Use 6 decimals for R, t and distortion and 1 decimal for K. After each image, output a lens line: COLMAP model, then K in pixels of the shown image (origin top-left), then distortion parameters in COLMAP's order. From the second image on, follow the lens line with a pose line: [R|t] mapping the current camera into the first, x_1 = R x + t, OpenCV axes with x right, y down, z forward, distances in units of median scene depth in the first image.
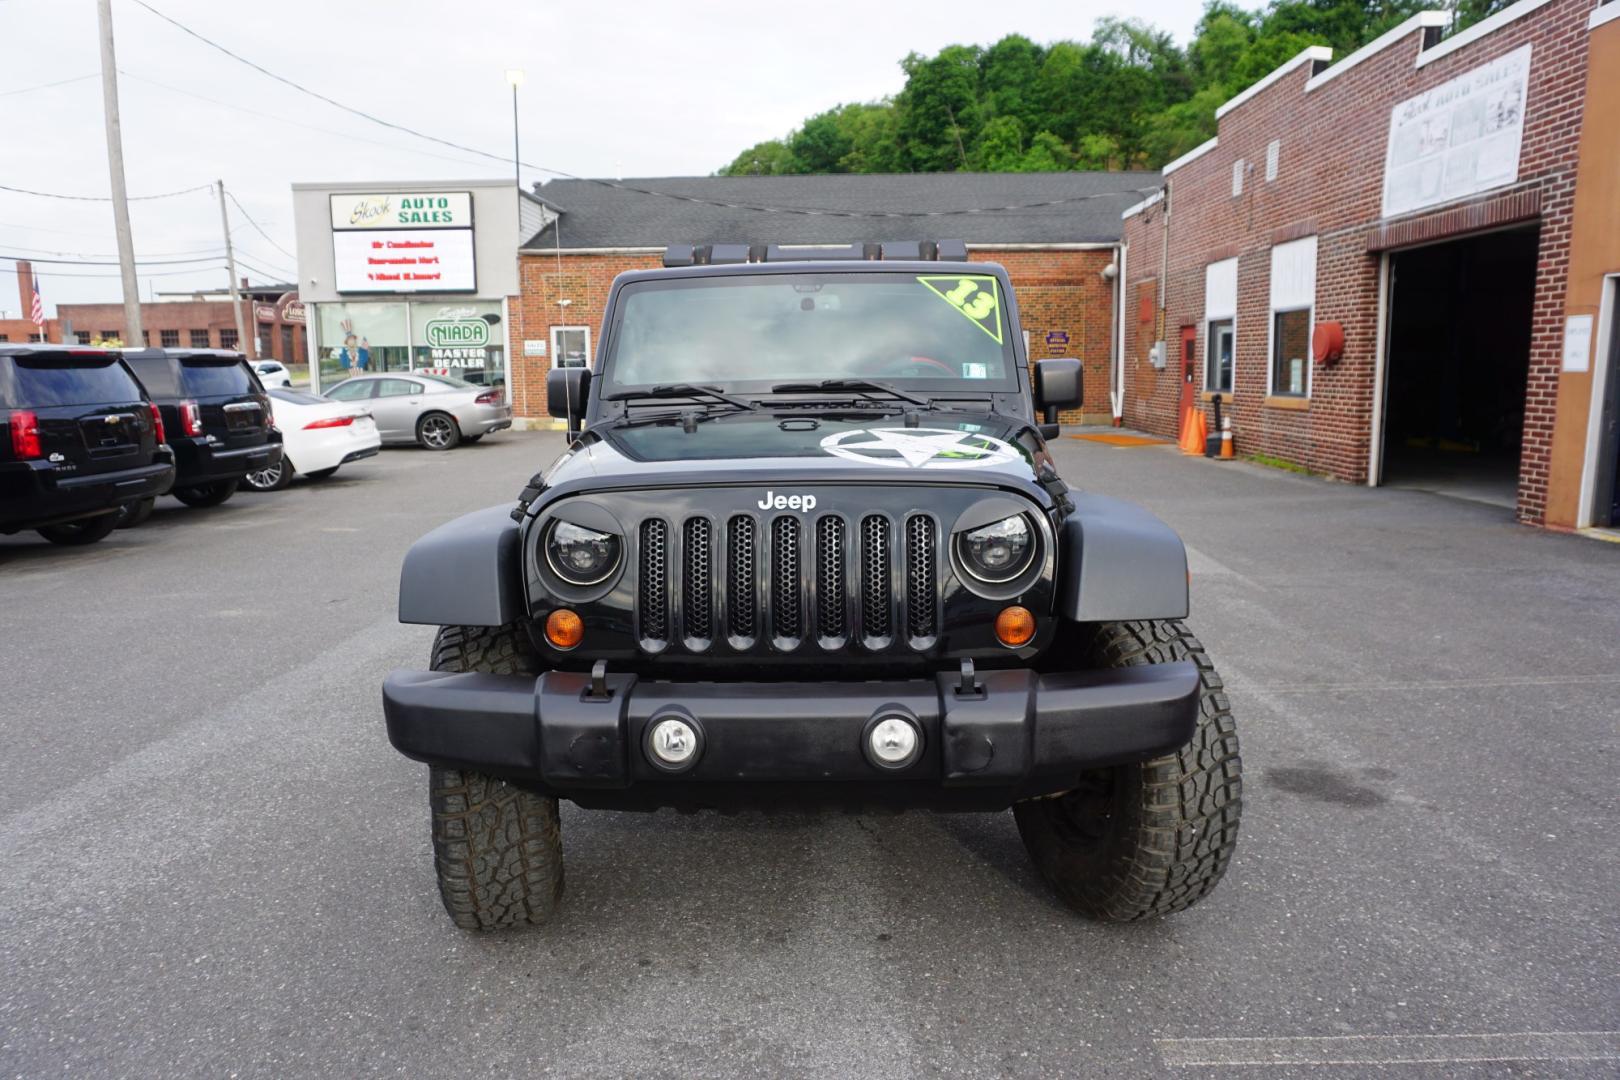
lens RADIAL K [[1080.0, 0, 812.9], [0, 1080.0, 534.7], [0, 0, 1]] dist [-0.041764, 0.035617]
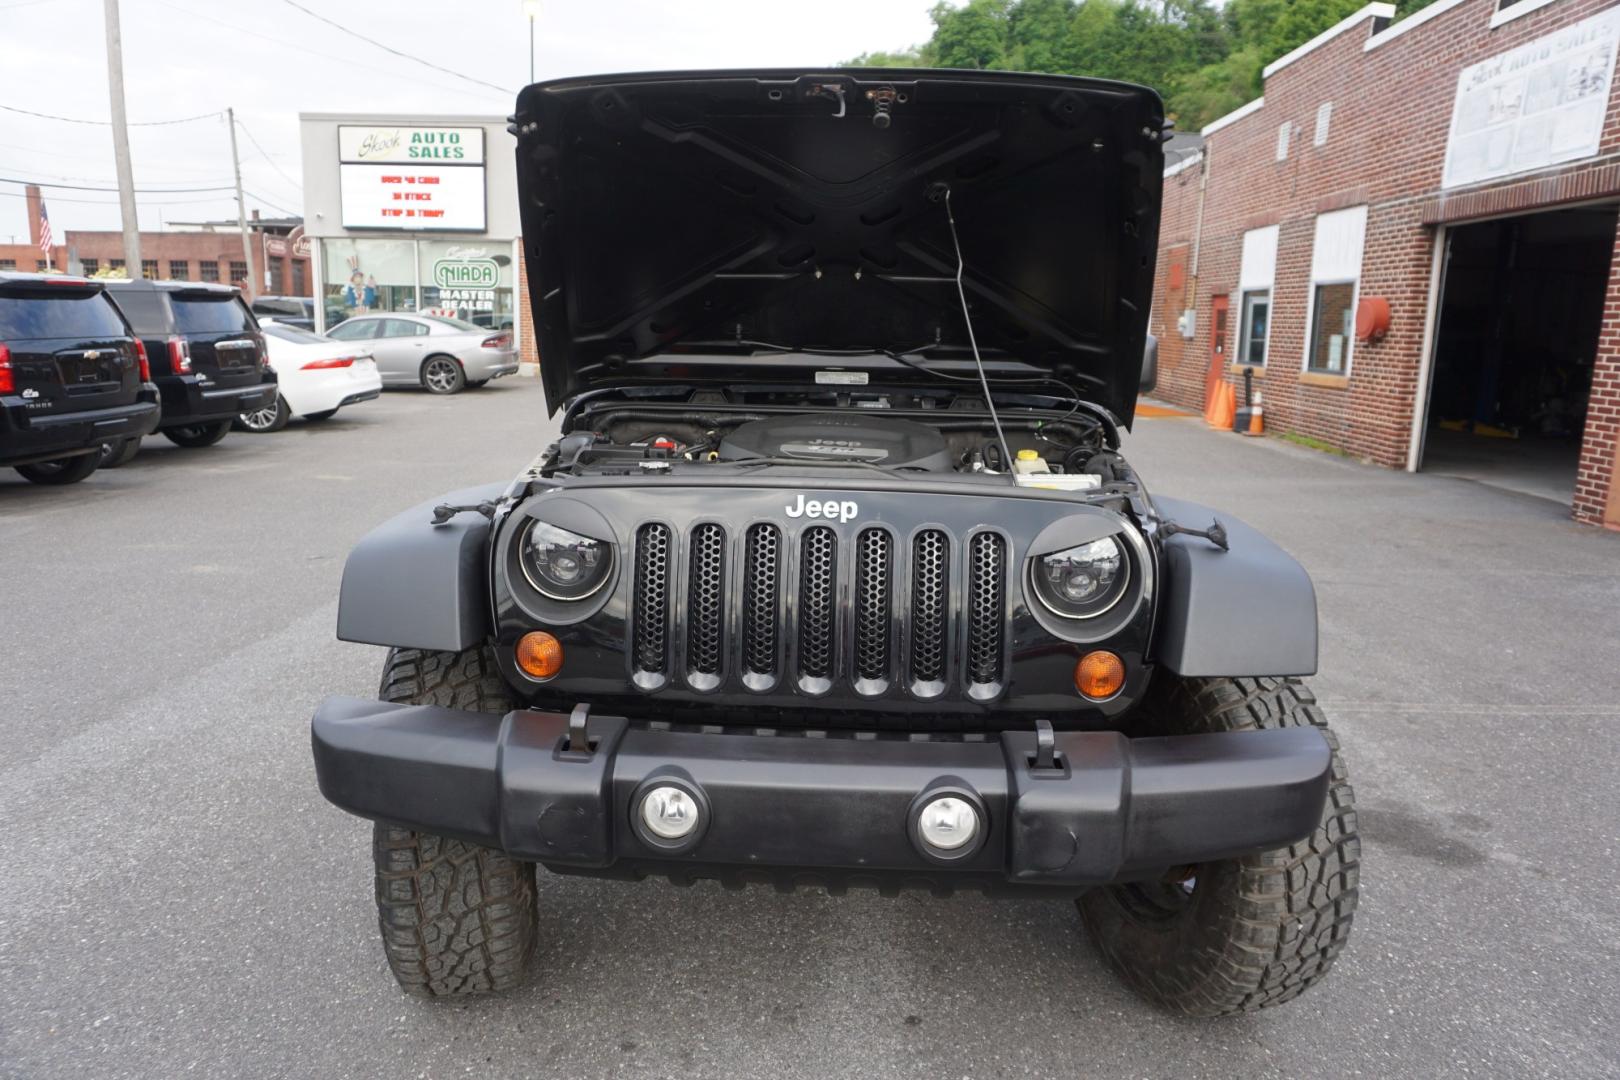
lens RADIAL K [[1085.9, 0, 810.9], [0, 1085.9, 536.9], [0, 0, 1]] dist [-0.051830, 0.035690]
pose [[0.999218, 0.038815, -0.007510, -0.006559], [-0.038458, 0.998337, 0.042939, -0.011403], [0.009164, -0.042617, 0.999049, 0.051090]]
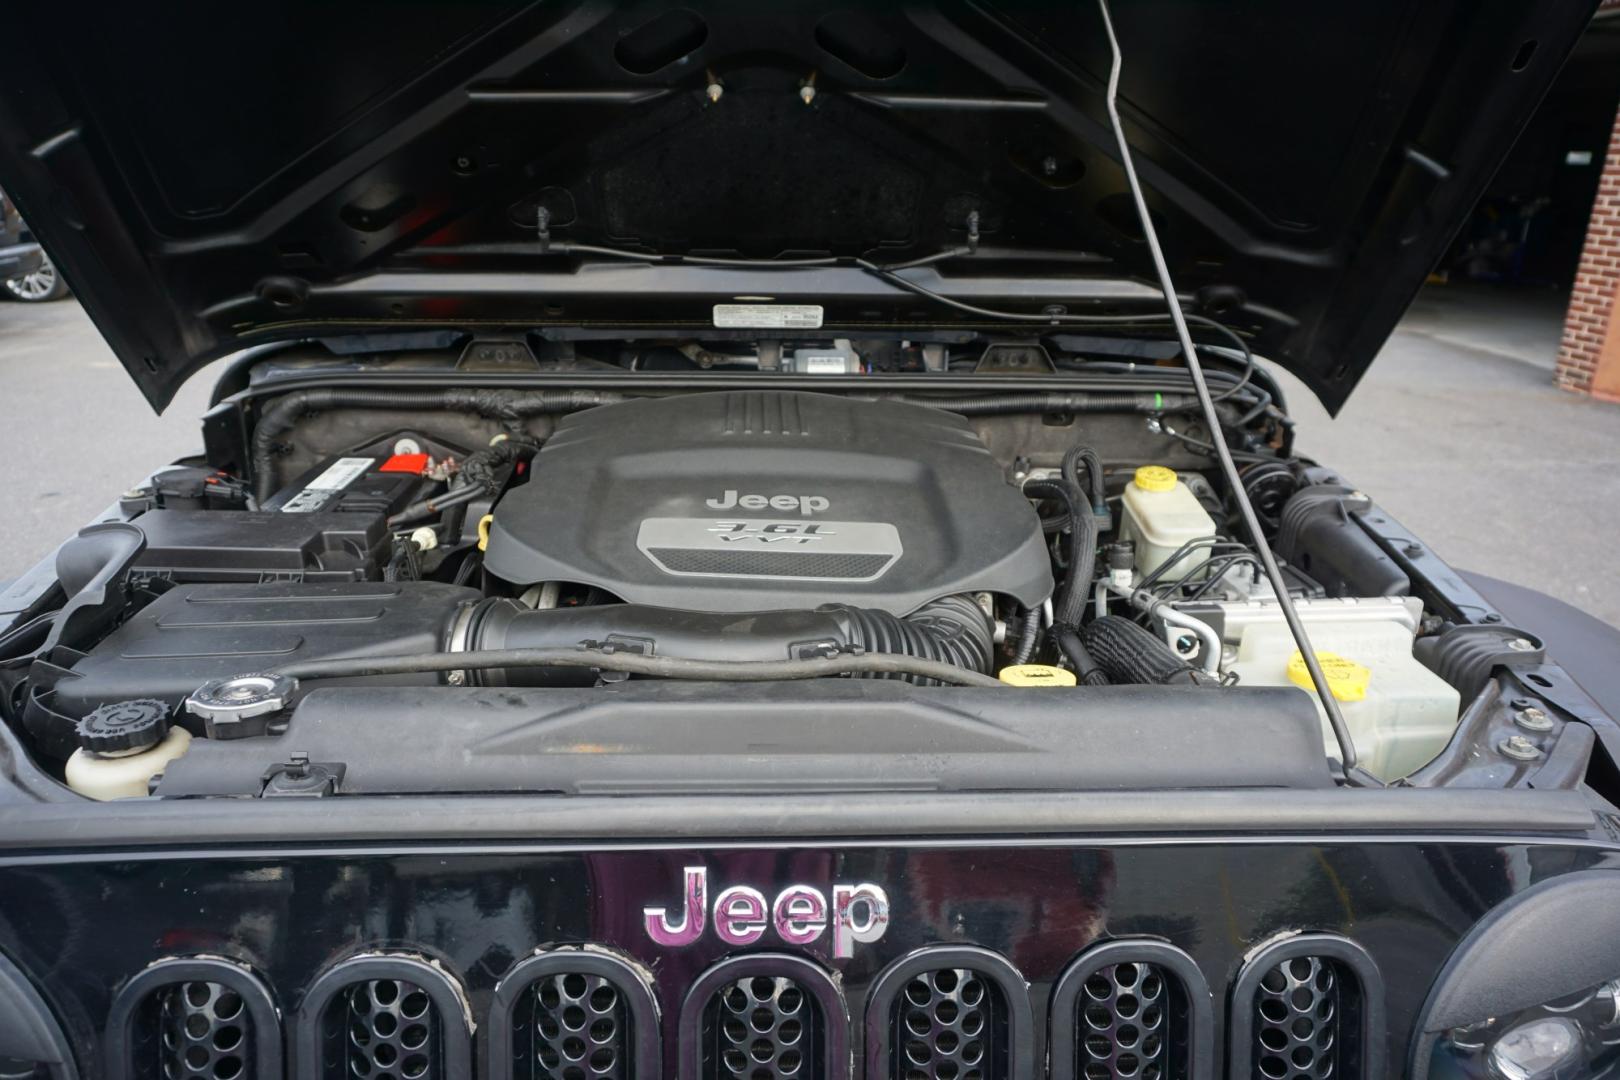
lens RADIAL K [[1085.9, 0, 810.9], [0, 1085.9, 536.9], [0, 0, 1]] dist [-0.051830, 0.035690]
pose [[0.995754, 0.001945, 0.092030, -0.009573], [-0.018942, 0.982711, 0.184176, -0.040332], [-0.090081, -0.185138, 0.978575, 0.203679]]
